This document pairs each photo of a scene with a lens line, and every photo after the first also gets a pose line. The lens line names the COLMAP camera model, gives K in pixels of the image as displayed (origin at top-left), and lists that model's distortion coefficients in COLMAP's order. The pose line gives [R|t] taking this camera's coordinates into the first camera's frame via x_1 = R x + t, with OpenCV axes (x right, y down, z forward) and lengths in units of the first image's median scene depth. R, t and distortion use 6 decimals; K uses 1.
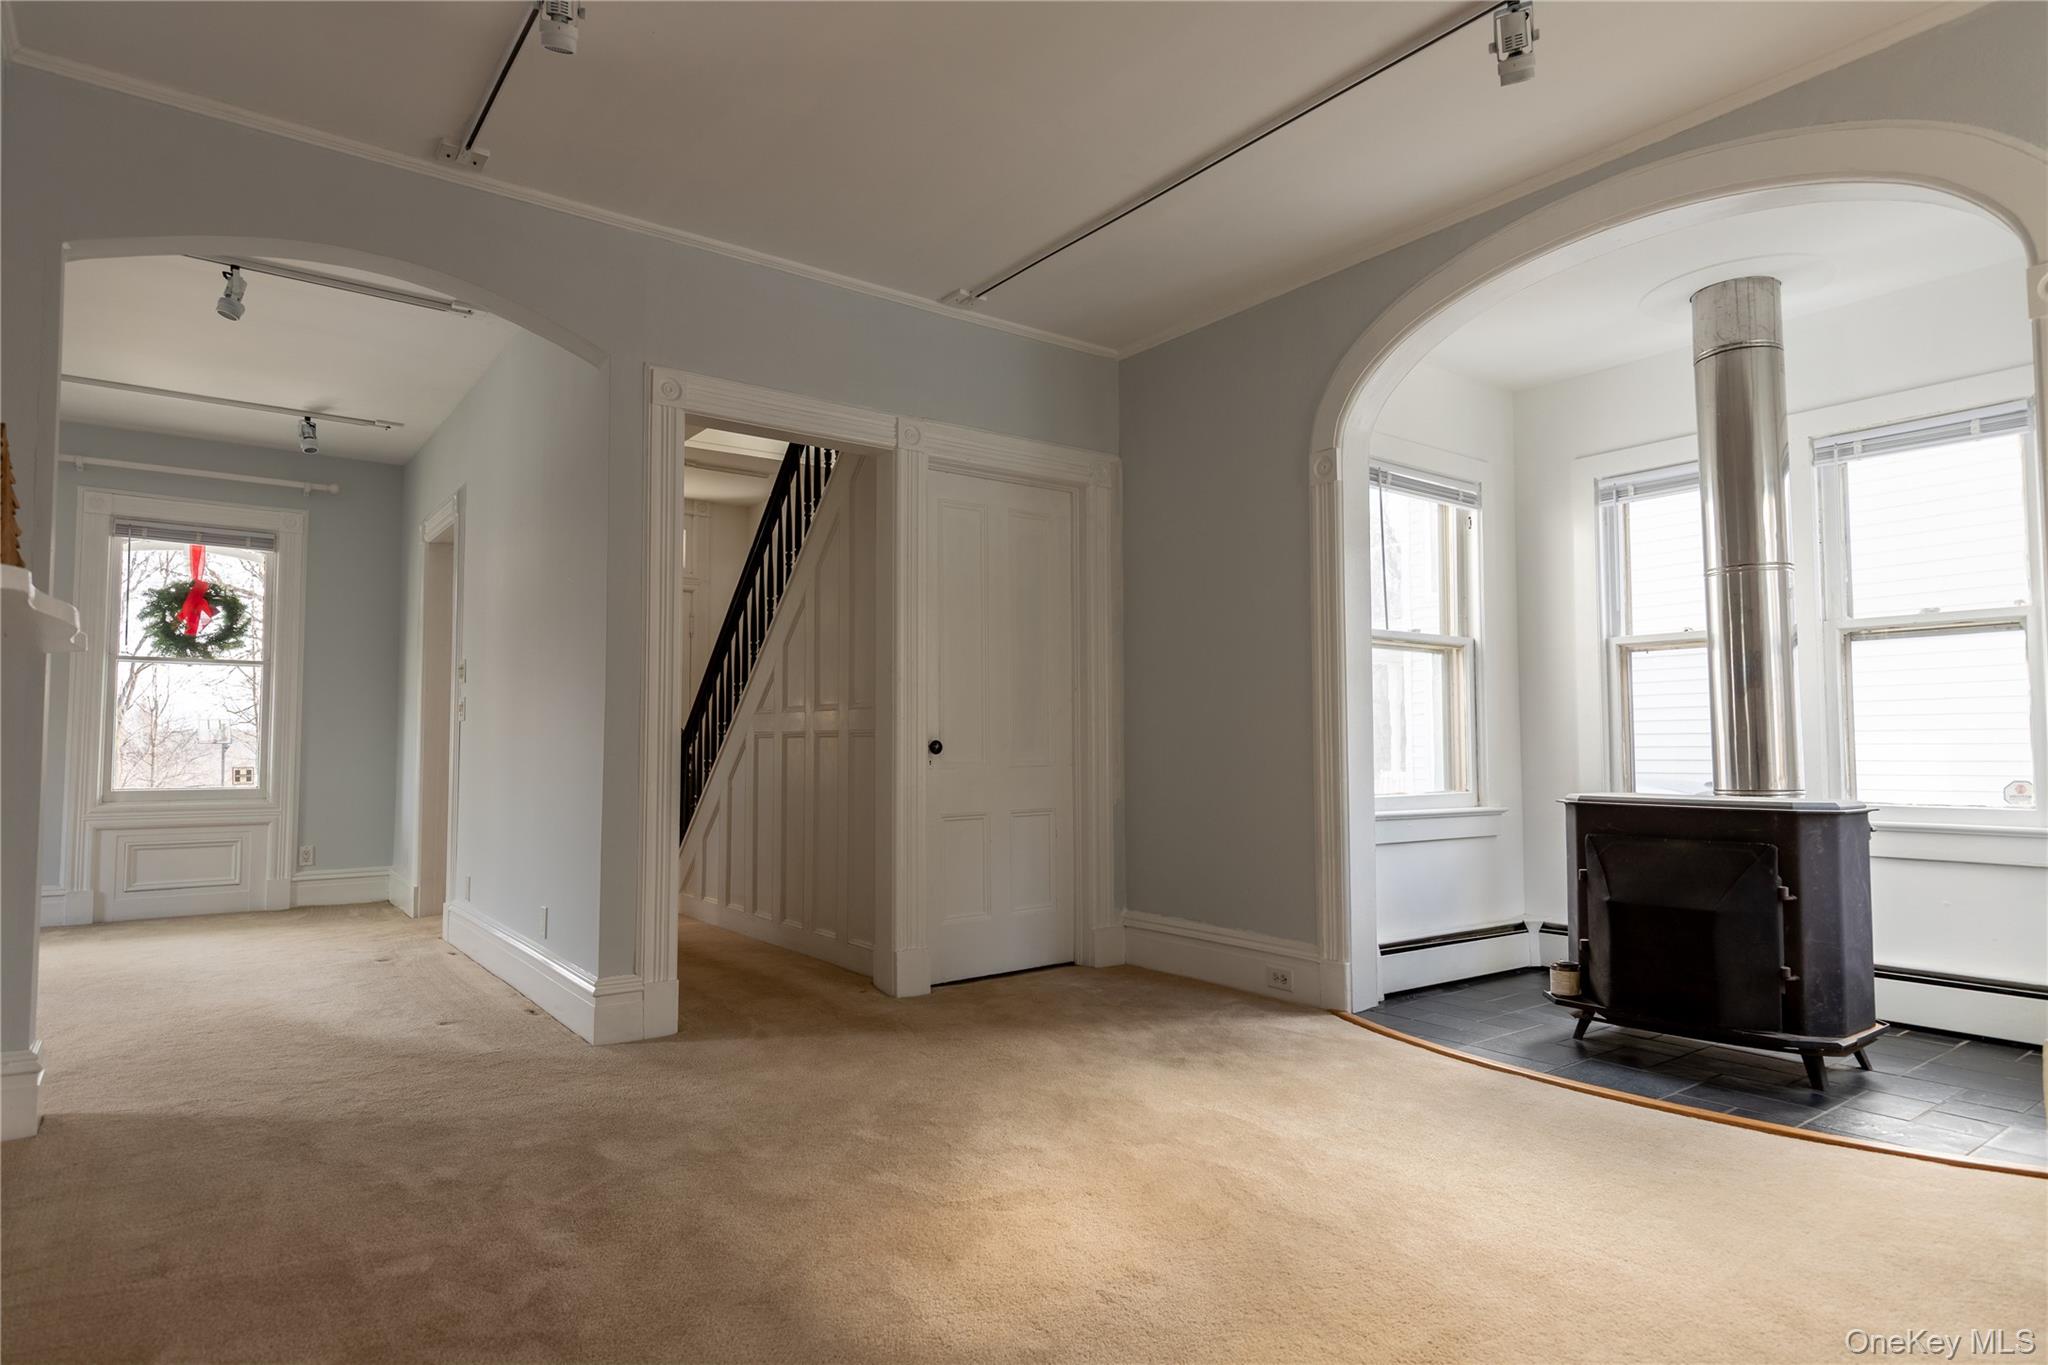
lens RADIAL K [[1132.0, 0, 1018.2], [0, 1132.0, 702.5], [0, 0, 1]] dist [0.001204, 0.000381]
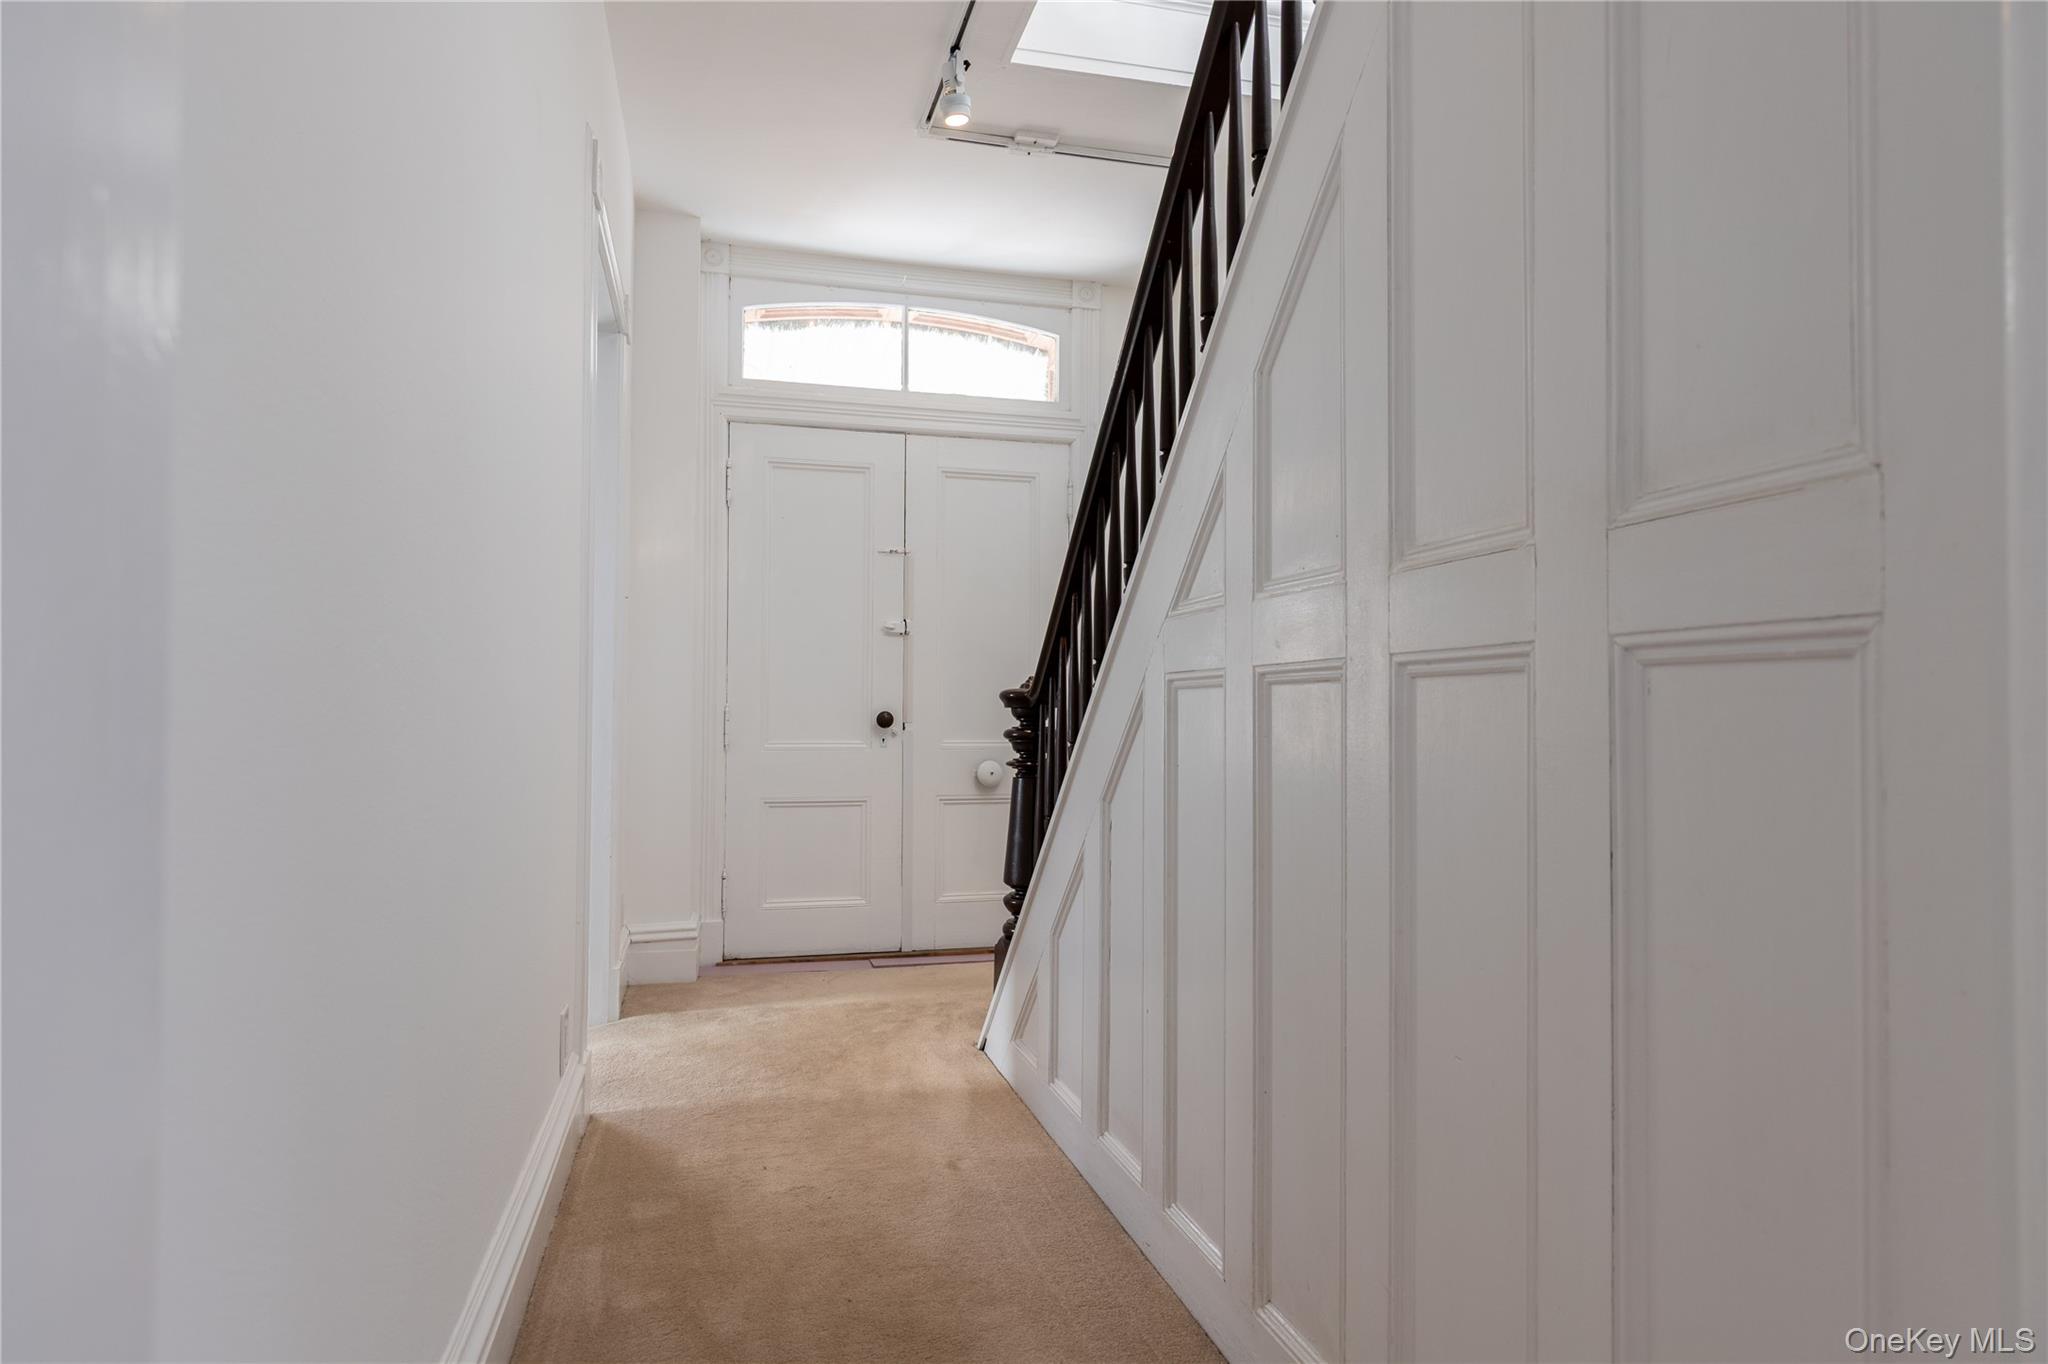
lens RADIAL K [[1132.0, 0, 1018.2], [0, 1132.0, 702.0], [0, 0, 1]] dist [0.001204, 0.000381]
pose [[0.933315, -0.007275, -0.358984, -0.153747], [0.014320, 0.999753, 0.016968, 0.028665], [0.358772, -0.020977, 0.933189, 0.673044]]
